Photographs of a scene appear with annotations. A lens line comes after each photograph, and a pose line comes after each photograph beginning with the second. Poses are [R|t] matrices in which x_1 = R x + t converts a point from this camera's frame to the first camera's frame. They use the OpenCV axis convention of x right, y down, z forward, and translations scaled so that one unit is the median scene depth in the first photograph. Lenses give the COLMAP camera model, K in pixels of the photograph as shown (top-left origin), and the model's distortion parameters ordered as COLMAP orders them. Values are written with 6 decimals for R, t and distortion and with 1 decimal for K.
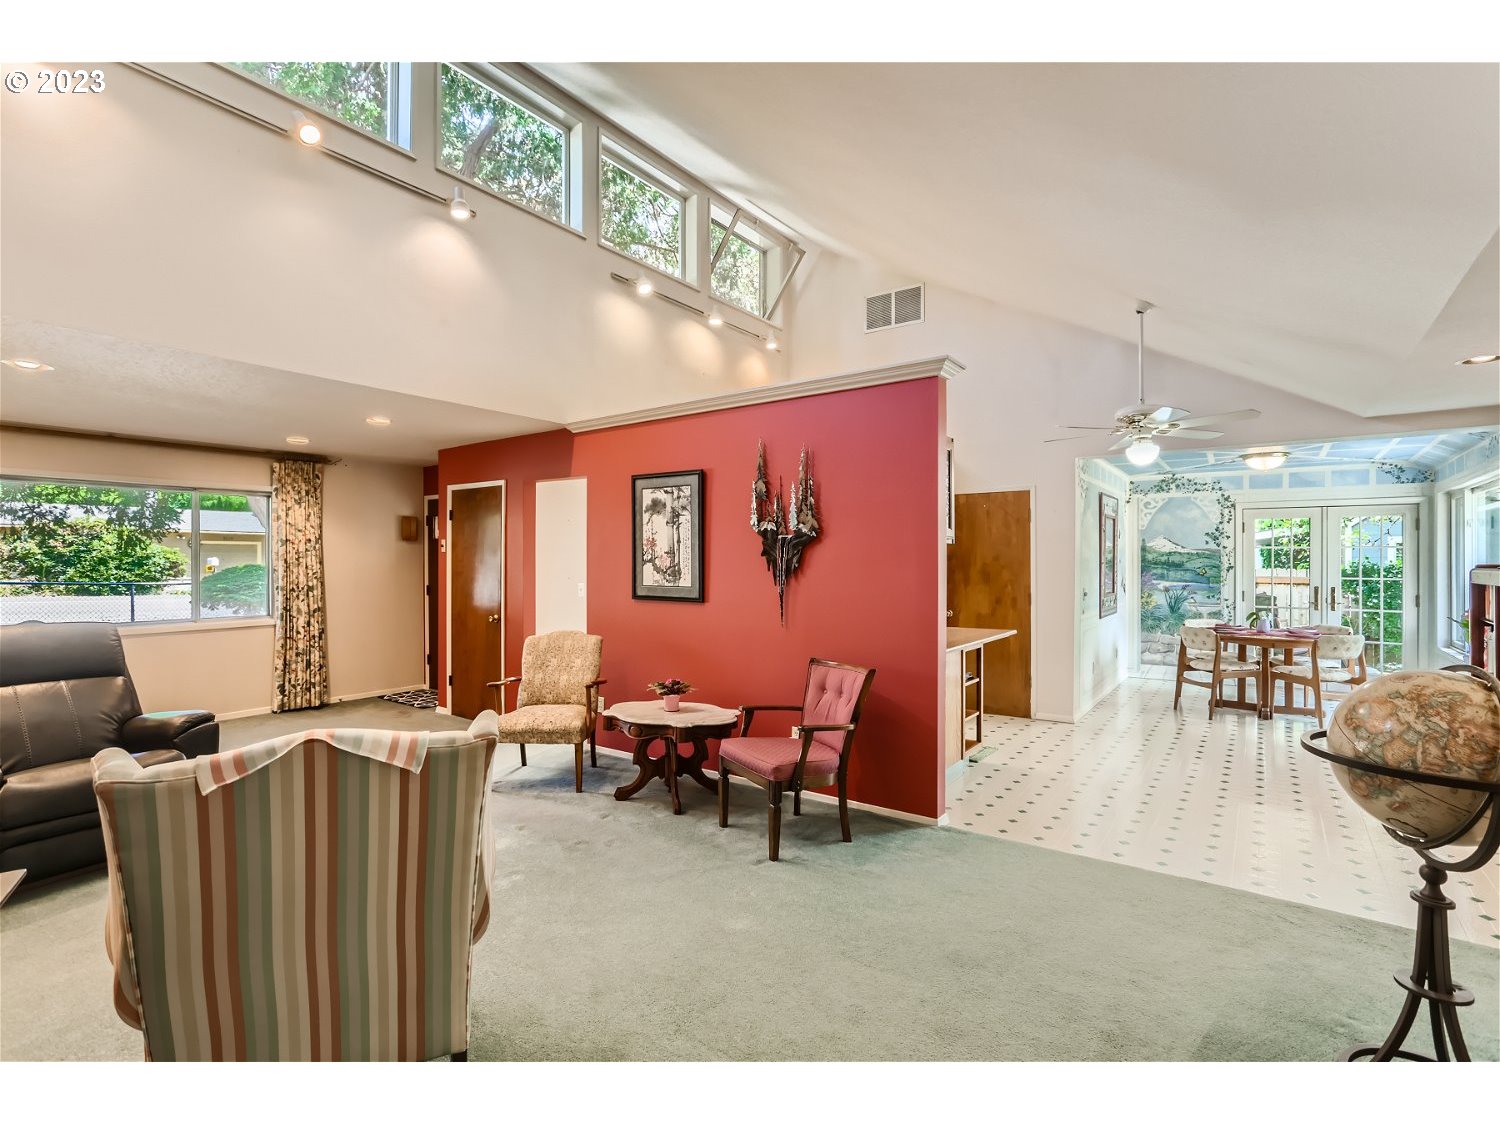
lens RADIAL K [[726.6, 0, 747.8], [0, 726.6, 560.6], [0, 0, 1]] dist [-0.022829, 0.011746]
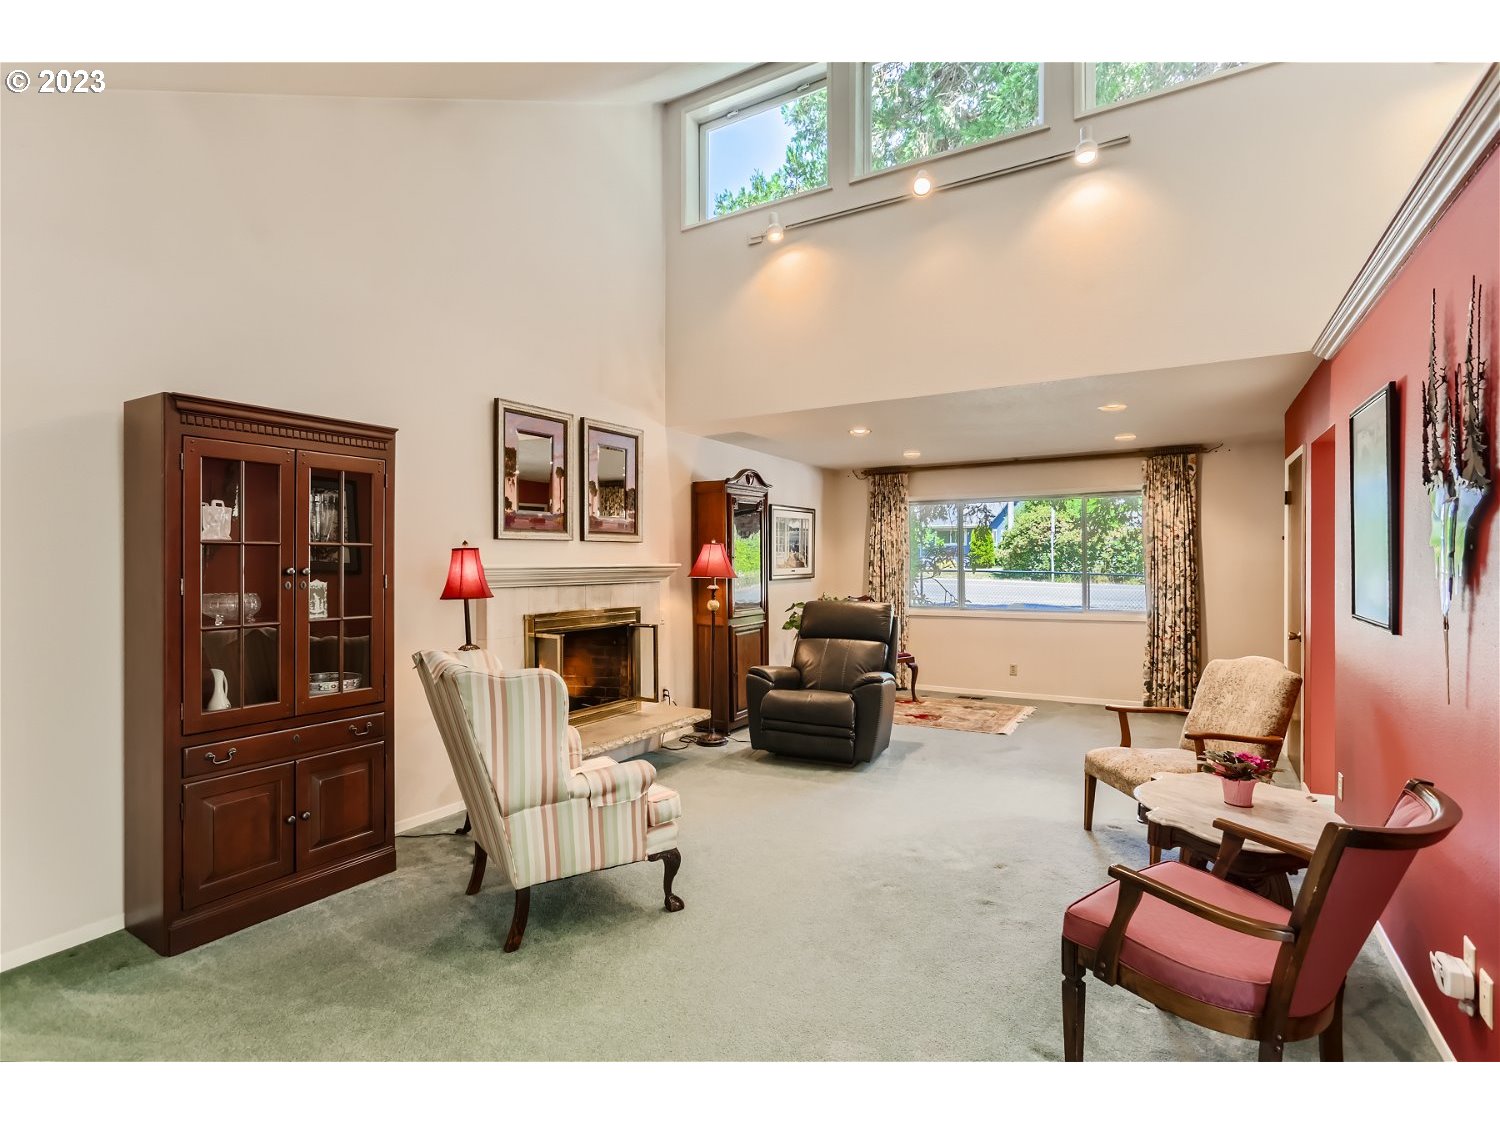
lens RADIAL K [[726.6, 0, 747.8], [0, 726.6, 567.8], [0, 0, 1]] dist [-0.022829, 0.011746]
pose [[0.088901, 0.010024, -0.995990, 0.295460], [0.003596, 0.999940, 0.010384, 0.001481], [0.996034, -0.004504, 0.088859, 0.353106]]
